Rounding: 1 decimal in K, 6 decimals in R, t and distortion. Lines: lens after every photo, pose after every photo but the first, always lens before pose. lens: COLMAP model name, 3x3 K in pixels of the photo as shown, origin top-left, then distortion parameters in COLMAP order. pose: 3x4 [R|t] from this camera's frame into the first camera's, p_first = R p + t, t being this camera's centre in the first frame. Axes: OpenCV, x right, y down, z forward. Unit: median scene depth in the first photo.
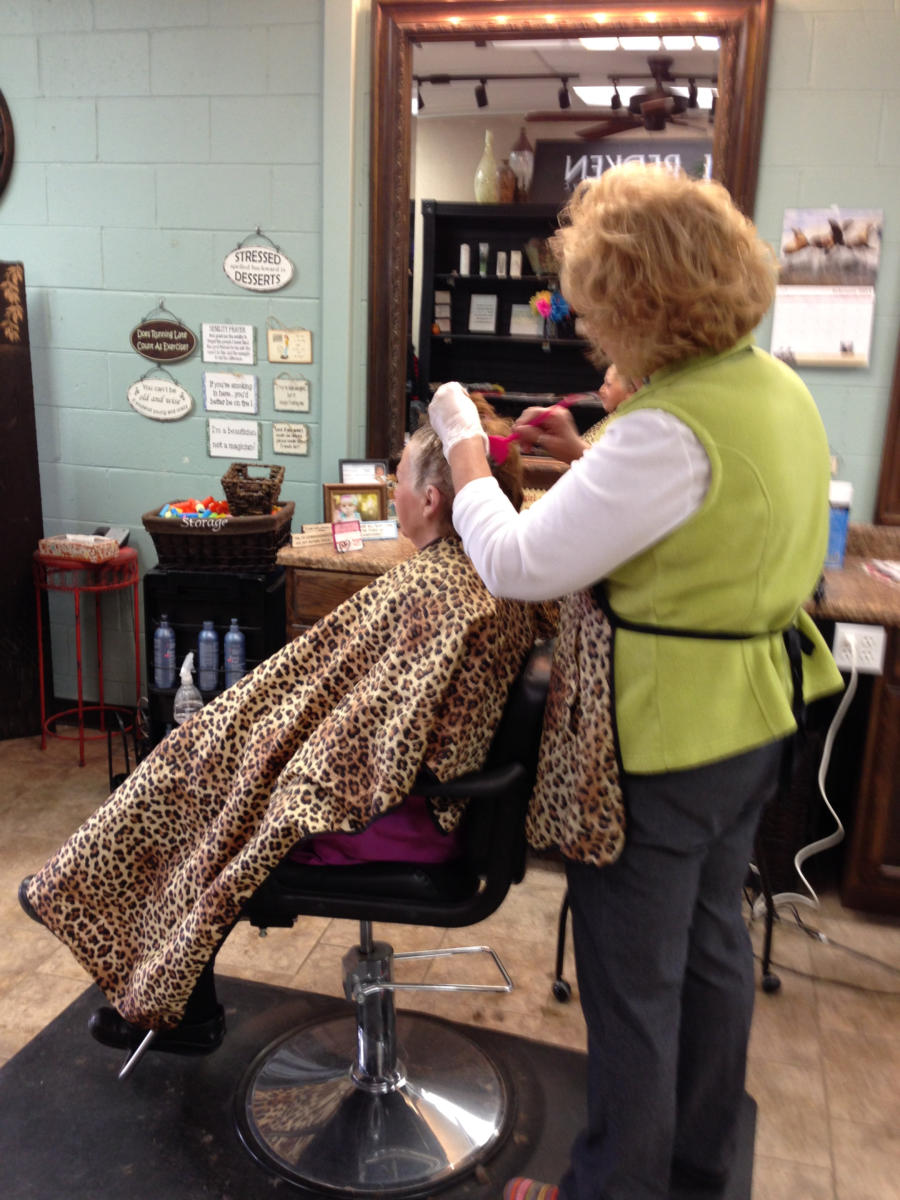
lens RADIAL K [[1117.0, 0, 447.6], [0, 1117.0, 599.4], [0, 0, 1]] dist [0.008380, 0.000000]
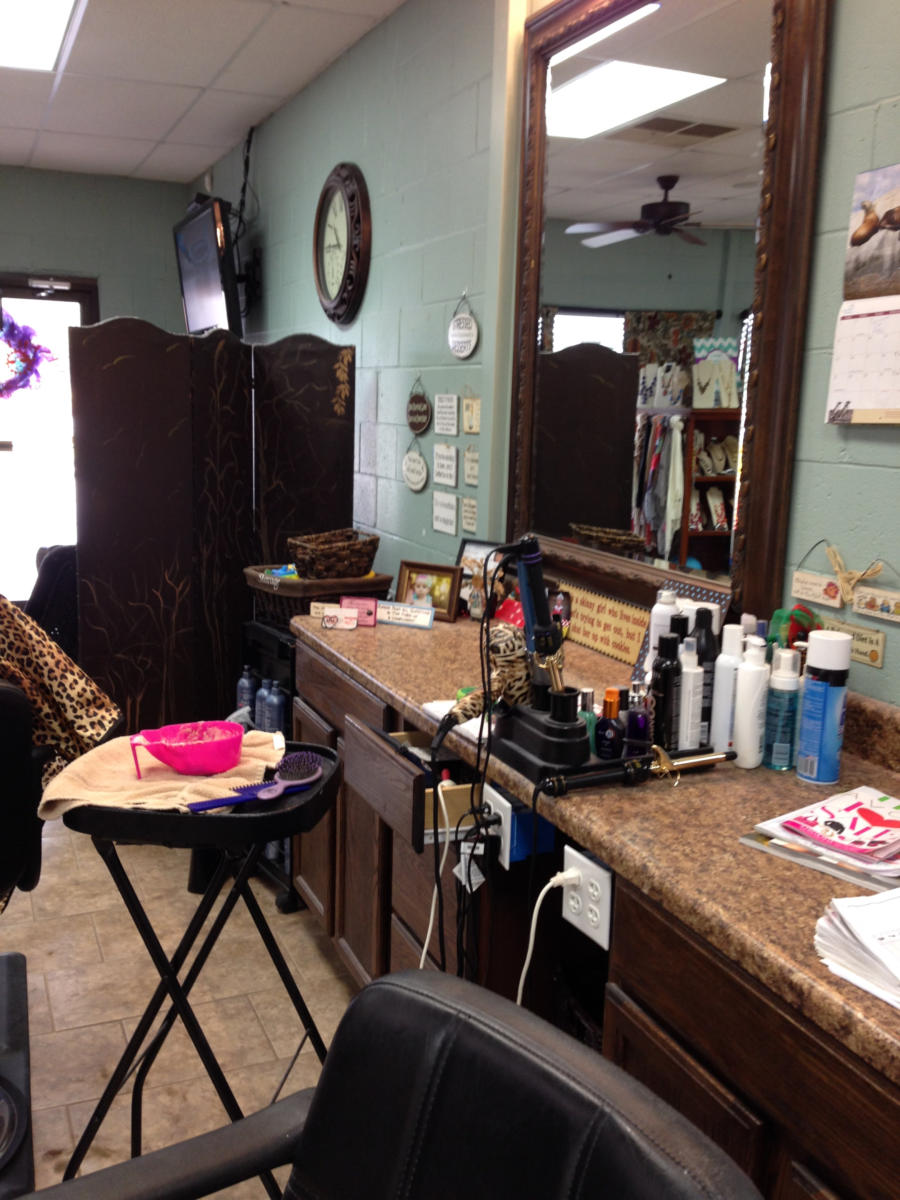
lens RADIAL K [[1117.0, 0, 447.8], [0, 1117.0, 598.3], [0, 0, 1]] dist [0.008380, 0.000000]
pose [[0.601592, 0.117312, -0.790142, 1.130399], [-0.195161, 0.980767, -0.002977, -0.136200], [0.774596, 0.155996, 0.612916, 0.839359]]
